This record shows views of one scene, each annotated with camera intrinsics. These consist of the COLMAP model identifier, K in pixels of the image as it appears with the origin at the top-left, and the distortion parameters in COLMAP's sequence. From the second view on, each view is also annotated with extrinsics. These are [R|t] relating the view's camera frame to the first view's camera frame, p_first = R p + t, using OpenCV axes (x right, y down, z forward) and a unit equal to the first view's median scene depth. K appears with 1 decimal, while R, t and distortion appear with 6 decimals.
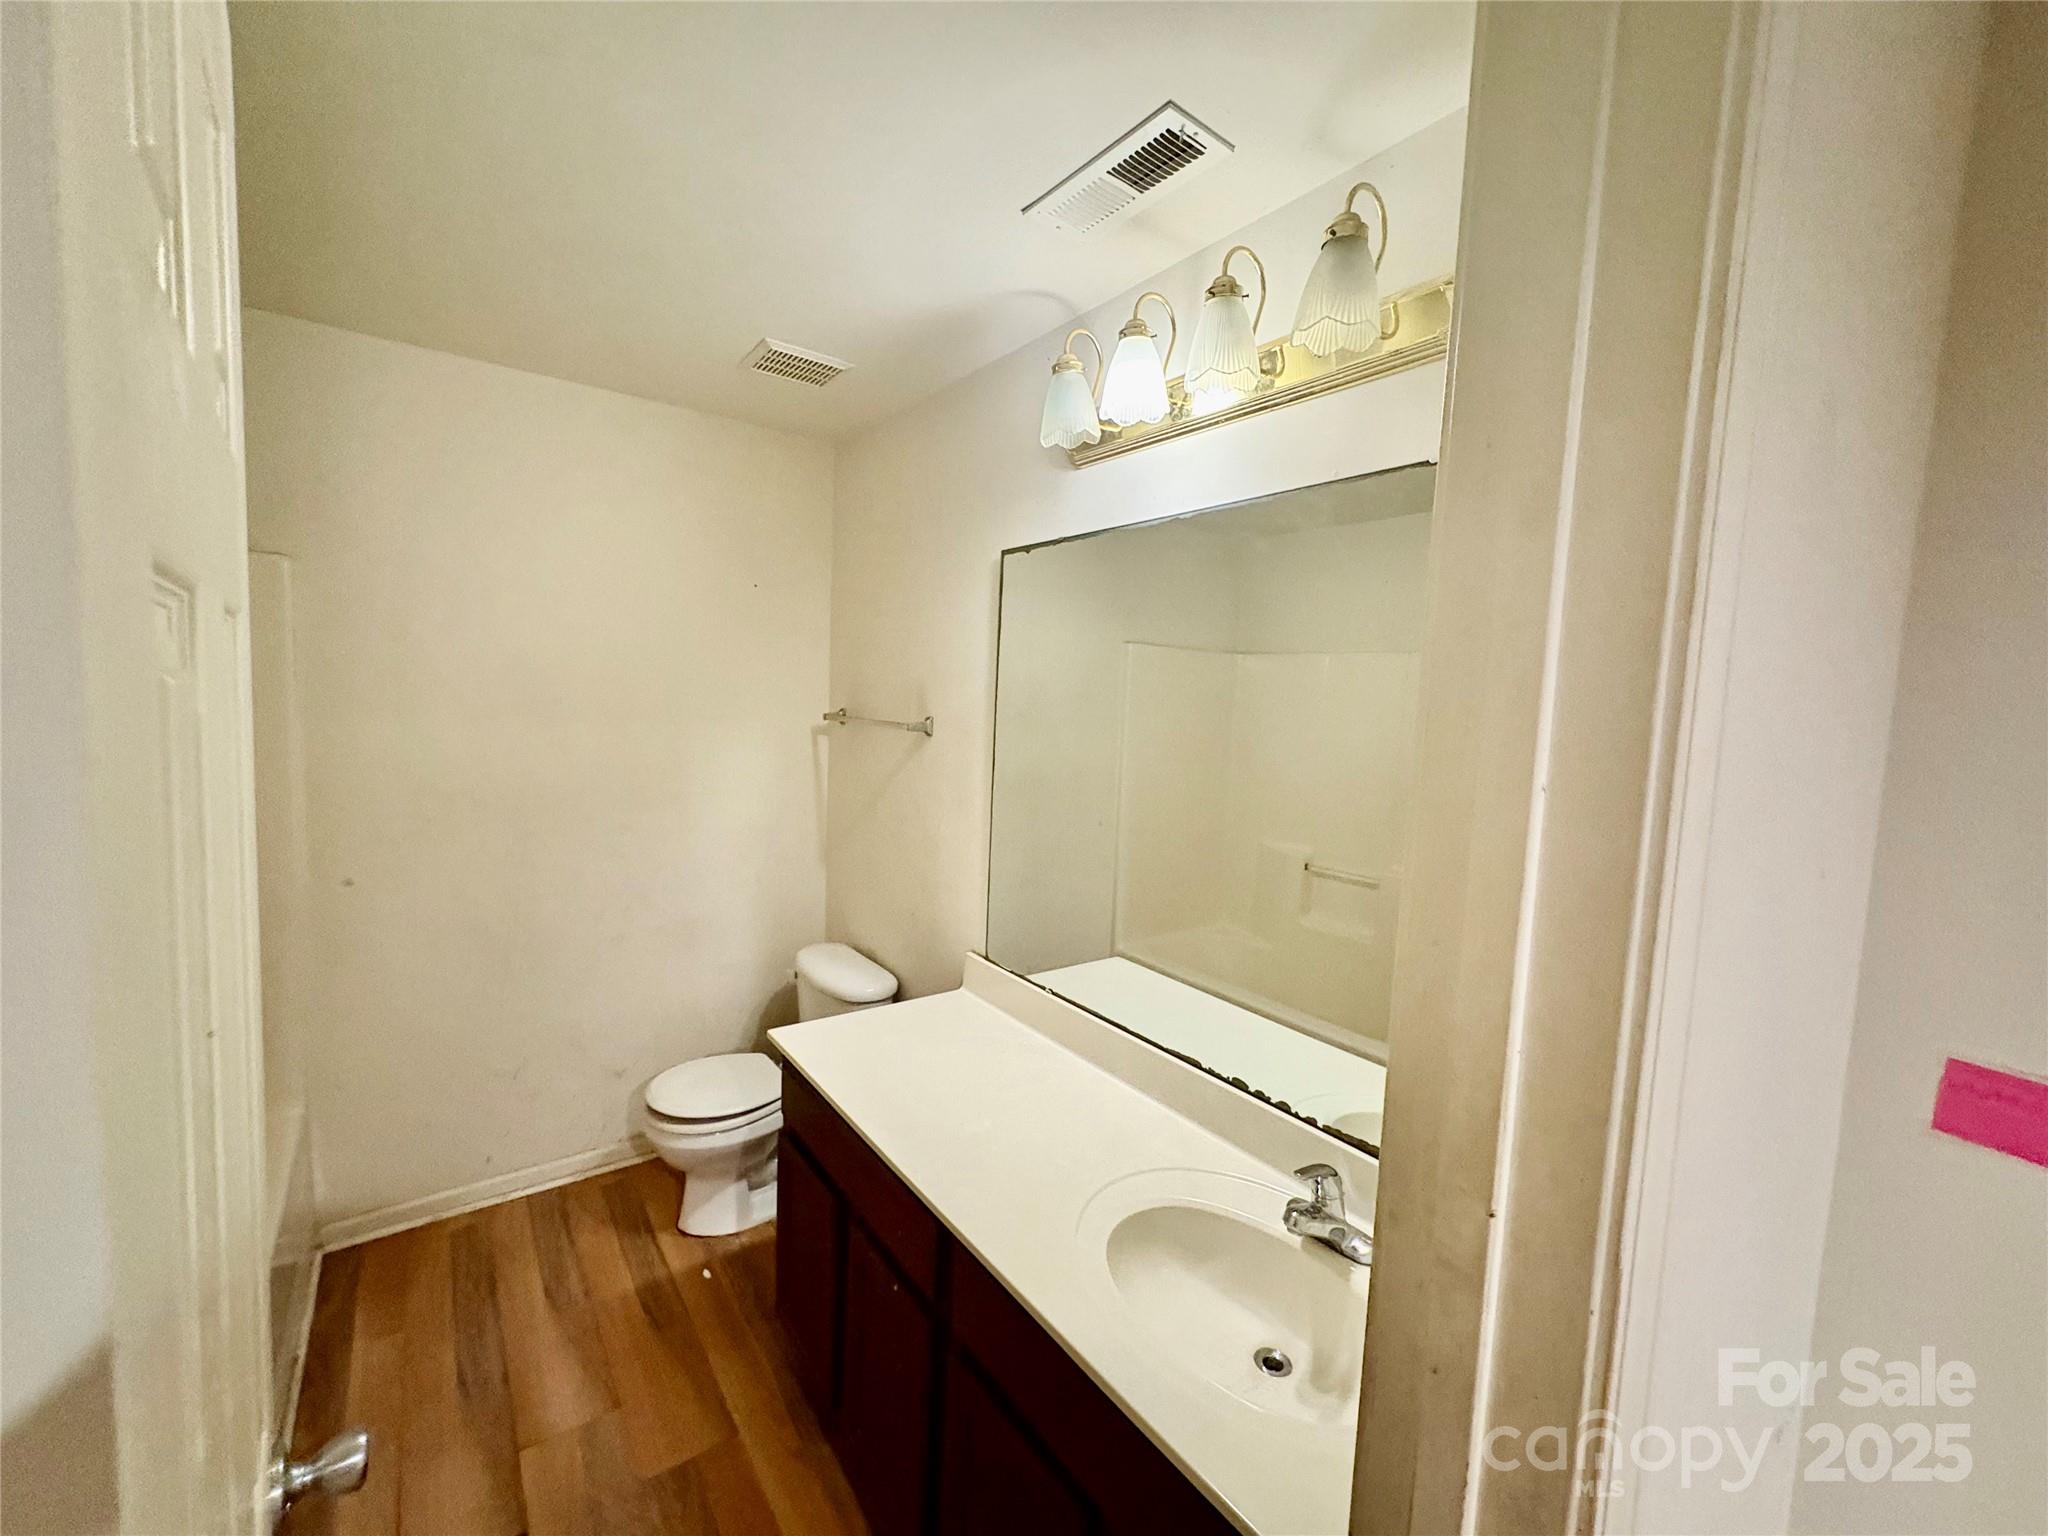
lens RADIAL K [[822.9, 0, 1020.3], [0, 822.9, 775.0], [0, 0, 1]] dist [0.007983, -0.000339]
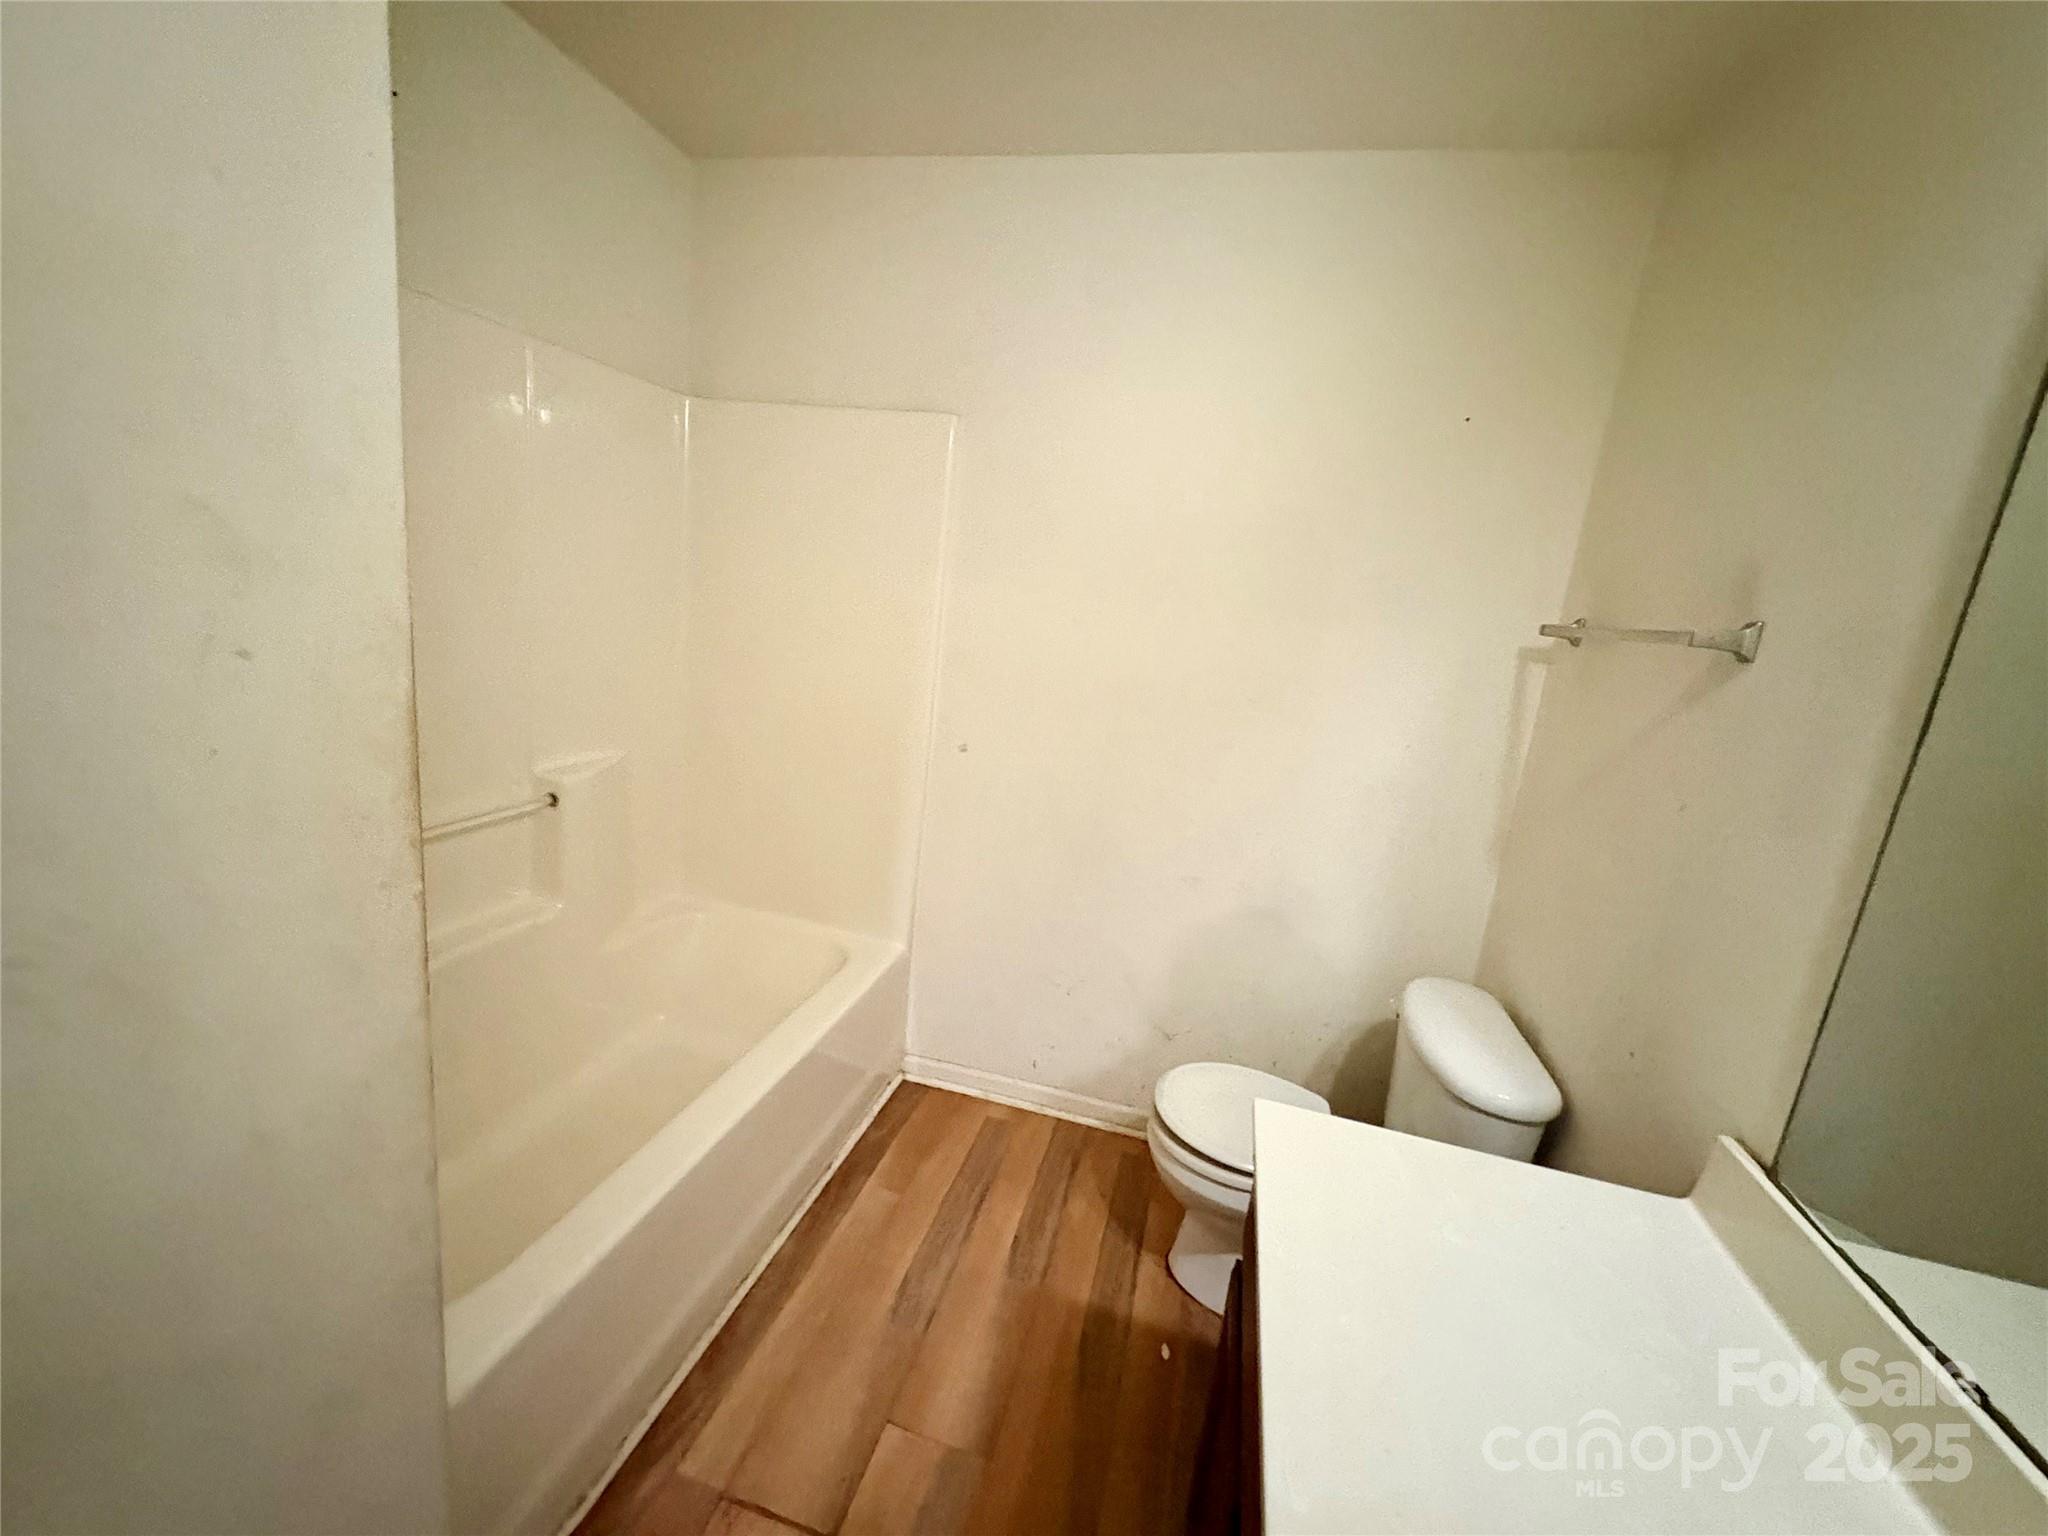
lens RADIAL K [[822.9, 0, 1020.3], [0, 822.9, 775.0], [0, 0, 1]] dist [0.007983, -0.000339]
pose [[0.632150, 0.196658, -0.749475, -0.004483], [-0.156076, 0.979748, 0.125437, 0.022139], [0.758964, 0.037681, 0.650041, 0.391299]]
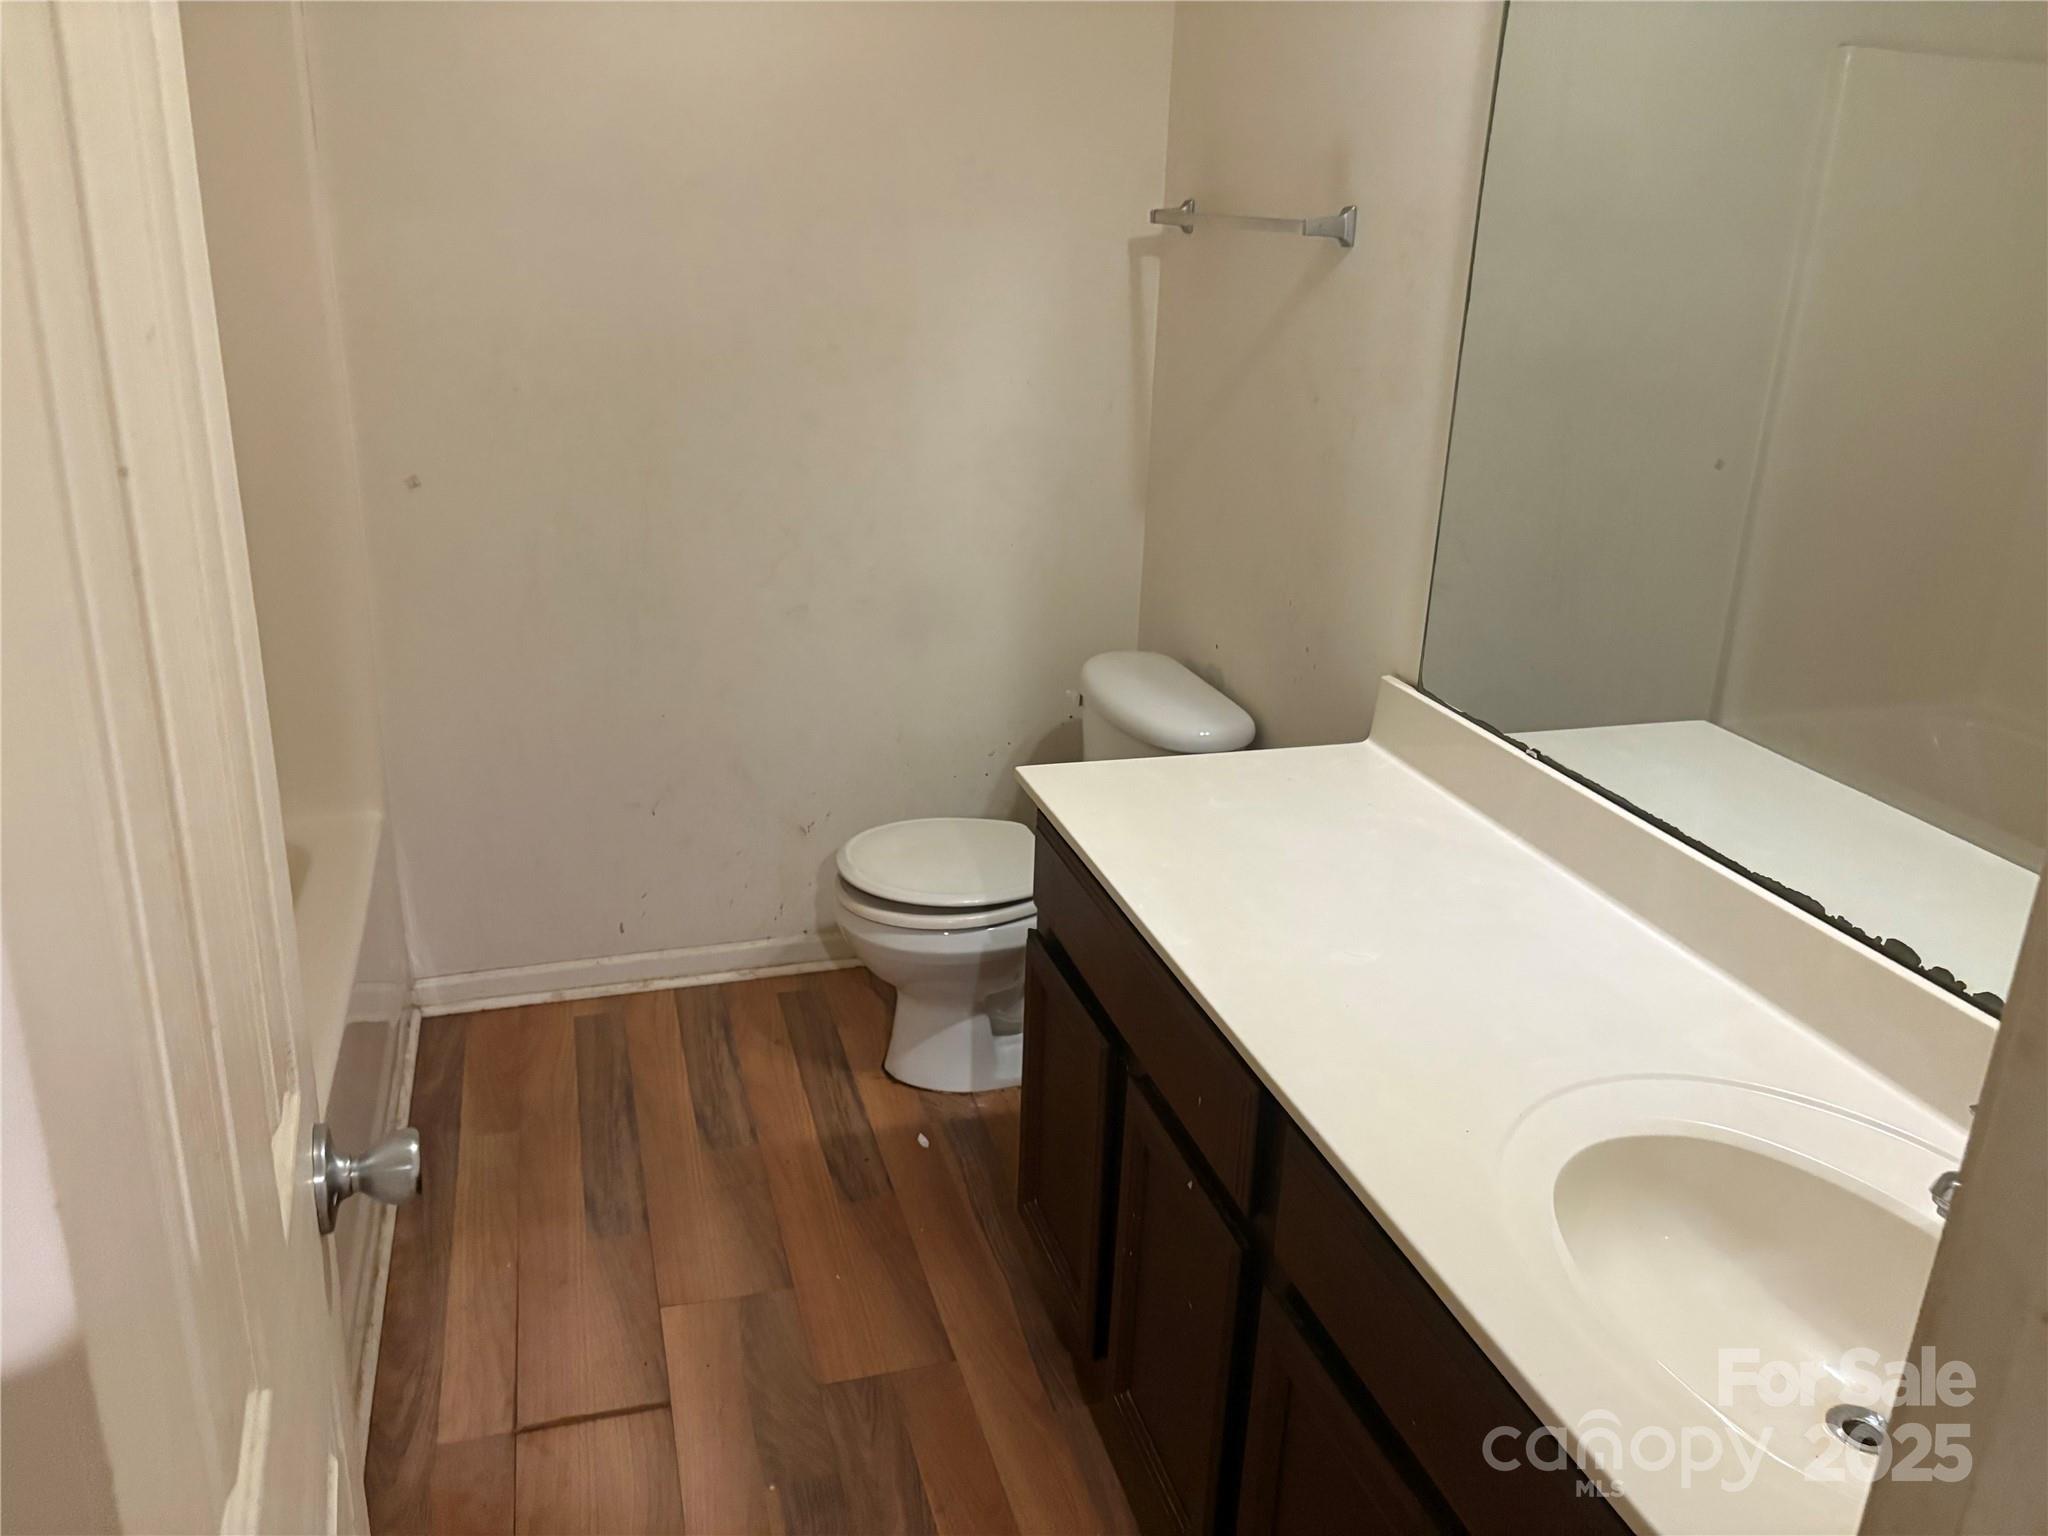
lens RADIAL K [[1559.5, 0, 1021.8], [0, 1559.5, 760.7], [0, 0, 1]] dist [0.069250, -0.071224]
pose [[0.943188, 0.102737, -0.315976, 0.039282], [-0.026466, 0.971203, 0.236778, 0.036972], [0.331203, -0.214963, 0.918747, -0.011221]]
